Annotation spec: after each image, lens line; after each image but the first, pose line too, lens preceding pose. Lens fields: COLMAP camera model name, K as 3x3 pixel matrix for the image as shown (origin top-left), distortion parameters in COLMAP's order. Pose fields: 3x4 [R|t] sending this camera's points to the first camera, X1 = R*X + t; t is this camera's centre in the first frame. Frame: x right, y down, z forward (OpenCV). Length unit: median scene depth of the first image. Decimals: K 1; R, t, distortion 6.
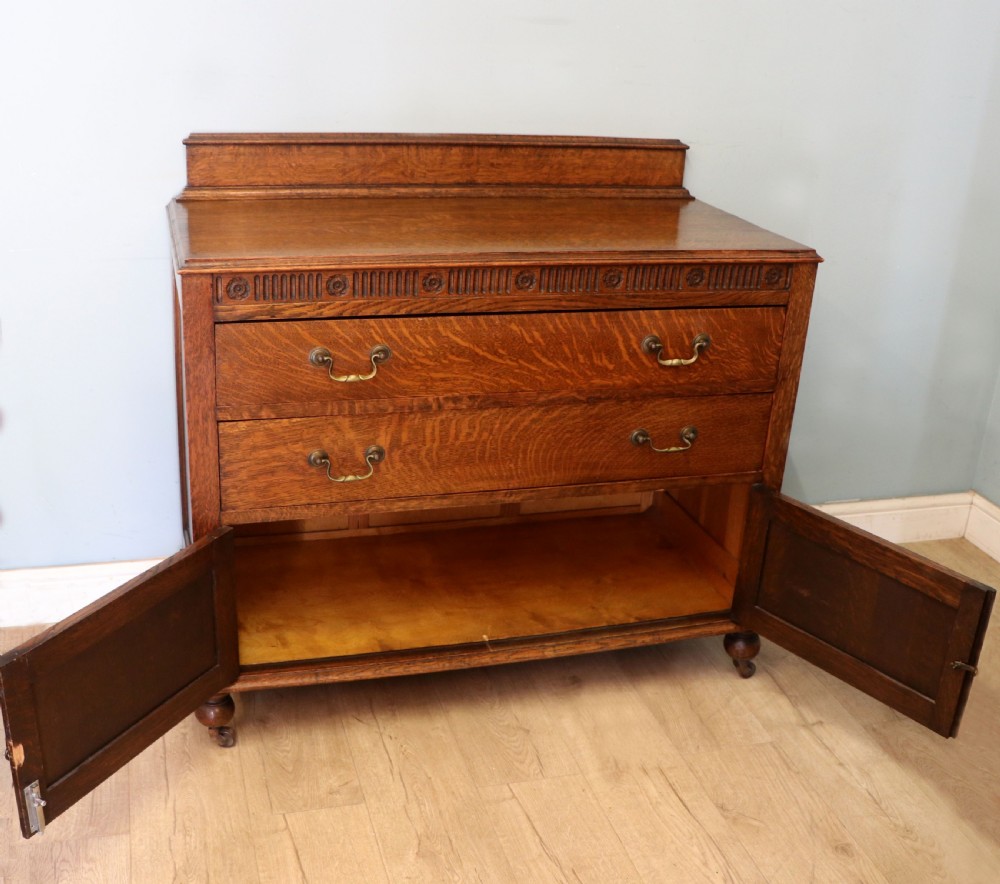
lens RADIAL K [[1134.4, 0, 483.0], [0, 1134.4, 488.1], [0, 0, 1]] dist [-0.158230, 0.000000]
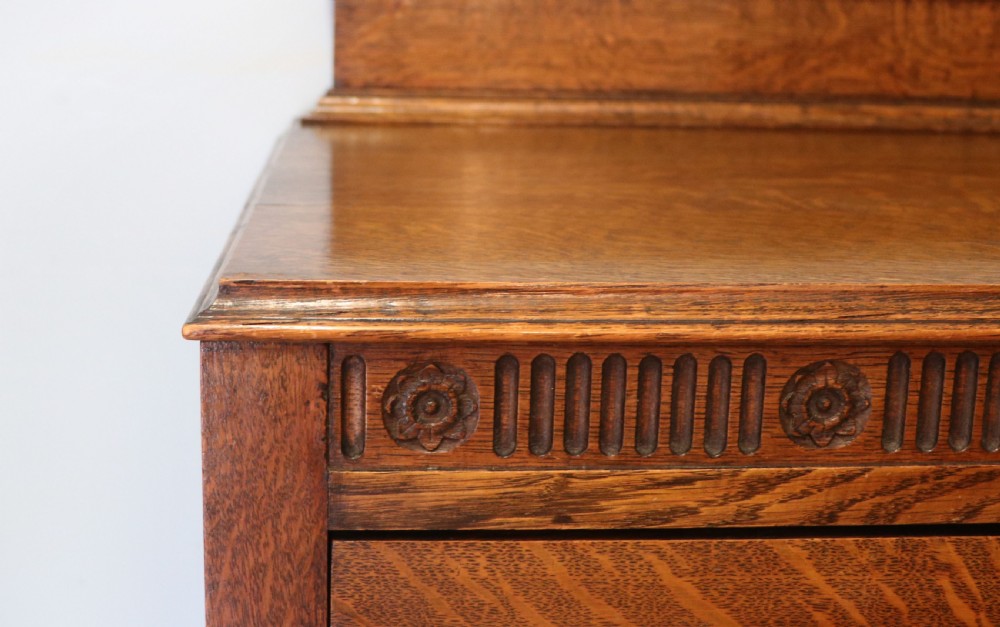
lens RADIAL K [[1331.8, 0, 443.0], [0, 1331.8, 227.2], [0, 0, 1]] dist [-0.078108, 0.000000]
pose [[0.972076, 0.013909, -0.234252, -0.129114], [-0.068452, 0.971634, -0.226365, -0.131509], [0.224459, 0.236079, 0.945455, 0.624826]]
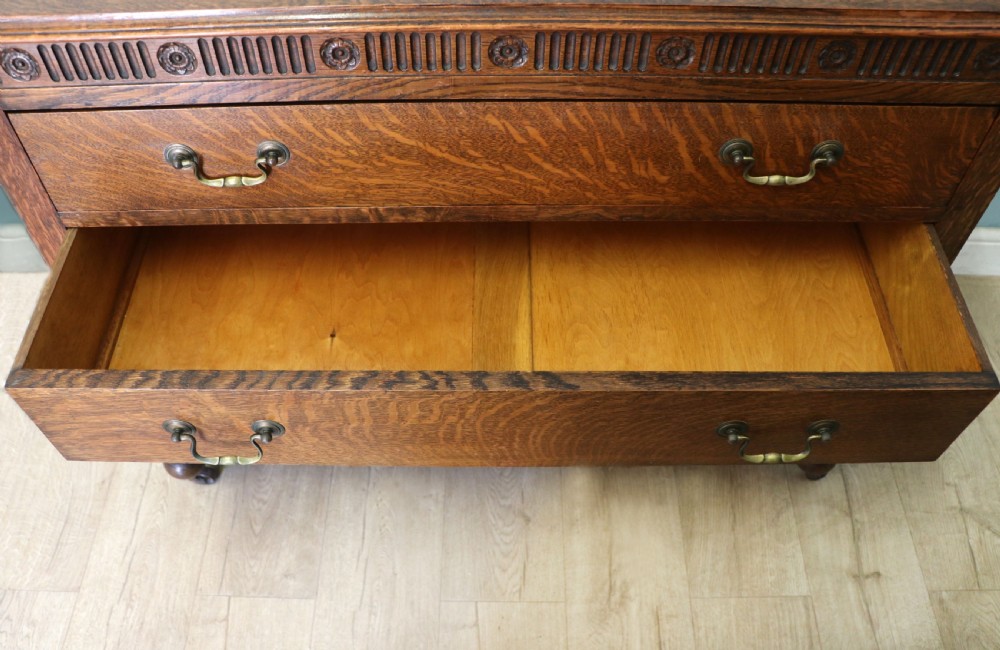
lens RADIAL K [[828.4, 0, 493.6], [0, 828.4, 334.2], [0, 0, 1]] dist [-0.173935, 0.121588]
pose [[0.958874, 0.189695, -0.211133, 0.135156], [-0.069984, 0.878907, 0.471831, -0.236878], [0.275070, -0.437650, 0.856037, 0.557248]]
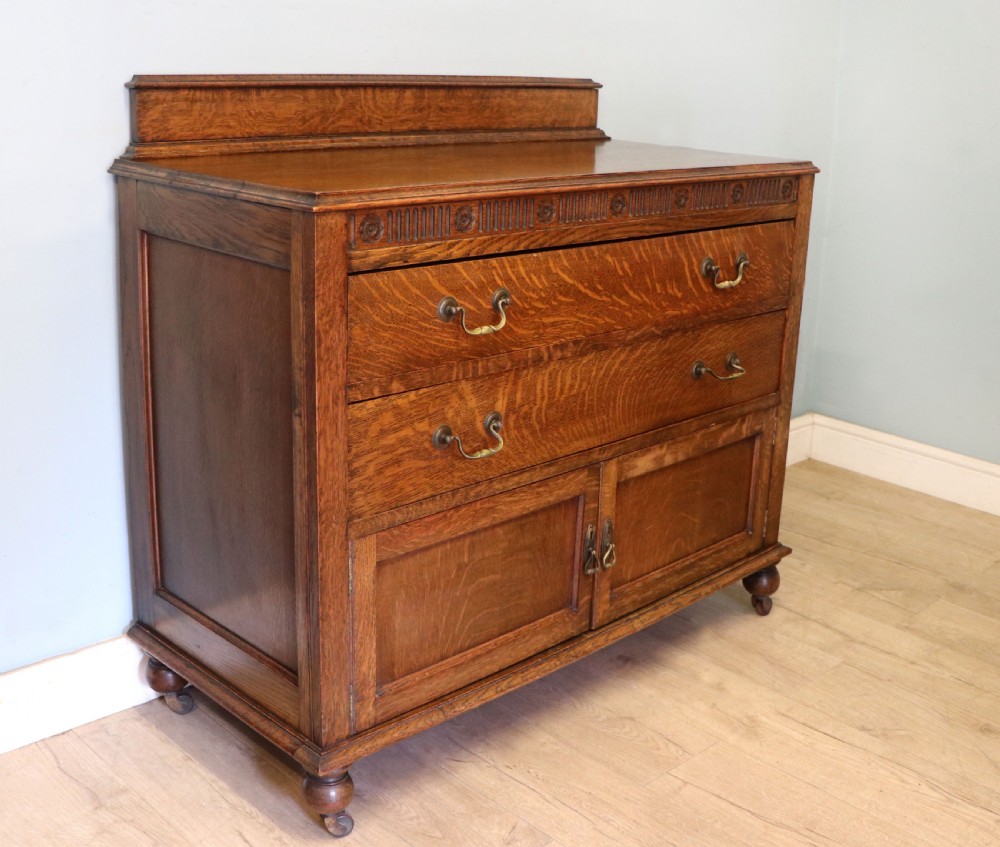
lens RADIAL K [[1184.8, 0, 503.8], [0, 1184.8, 422.9], [0, 0, 1]] dist [-0.151753, 0.000000]
pose [[0.883824, -0.160719, 0.439346, -0.460603], [0.203131, 0.977826, -0.050931, 0.016075], [-0.421418, 0.134259, 0.896873, 0.201452]]
